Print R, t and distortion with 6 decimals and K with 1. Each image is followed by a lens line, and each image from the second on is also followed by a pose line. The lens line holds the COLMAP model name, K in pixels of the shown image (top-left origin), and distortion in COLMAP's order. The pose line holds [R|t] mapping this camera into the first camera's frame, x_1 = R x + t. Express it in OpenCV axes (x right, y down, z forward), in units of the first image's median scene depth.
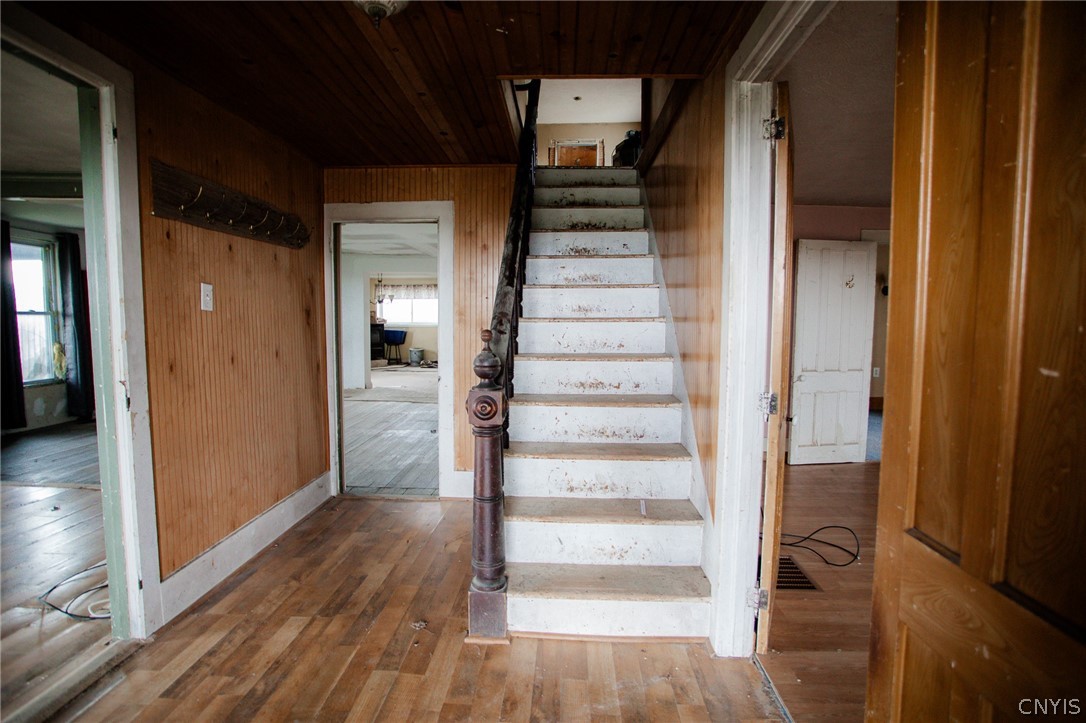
lens RADIAL K [[558.0, 0, 543.0], [0, 558.0, 361.5], [0, 0, 1]] dist [-0.083481, 0.048260]
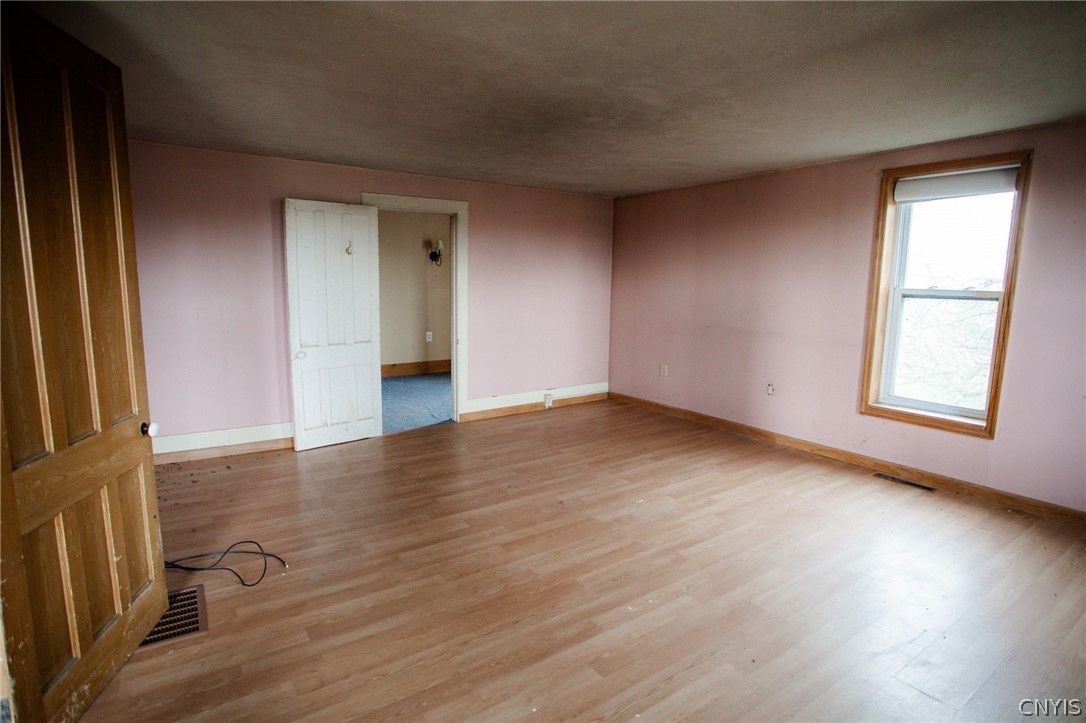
lens RADIAL K [[558.0, 0, 543.0], [0, 558.0, 361.5], [0, 0, 1]] dist [-0.083481, 0.048260]
pose [[0.807064, -0.084847, 0.584336, 0.257320], [0.047579, 0.995749, 0.078871, -0.010715], [-0.588544, -0.035852, 0.807670, 0.031990]]
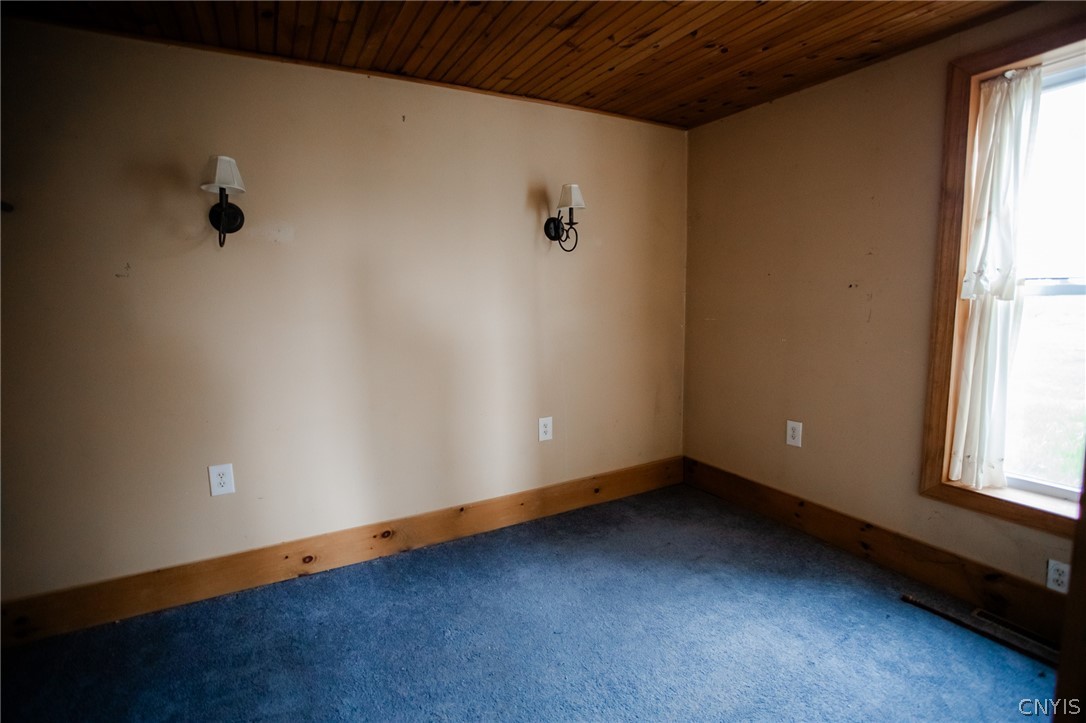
lens RADIAL K [[558.0, 0, 543.0], [0, 558.0, 361.5], [0, 0, 1]] dist [-0.083481, 0.048260]
pose [[0.859995, -0.088889, 0.502500, 0.619582], [0.066579, 0.995840, 0.062212, -0.089851], [-0.505940, -0.020046, 0.862336, 0.979737]]
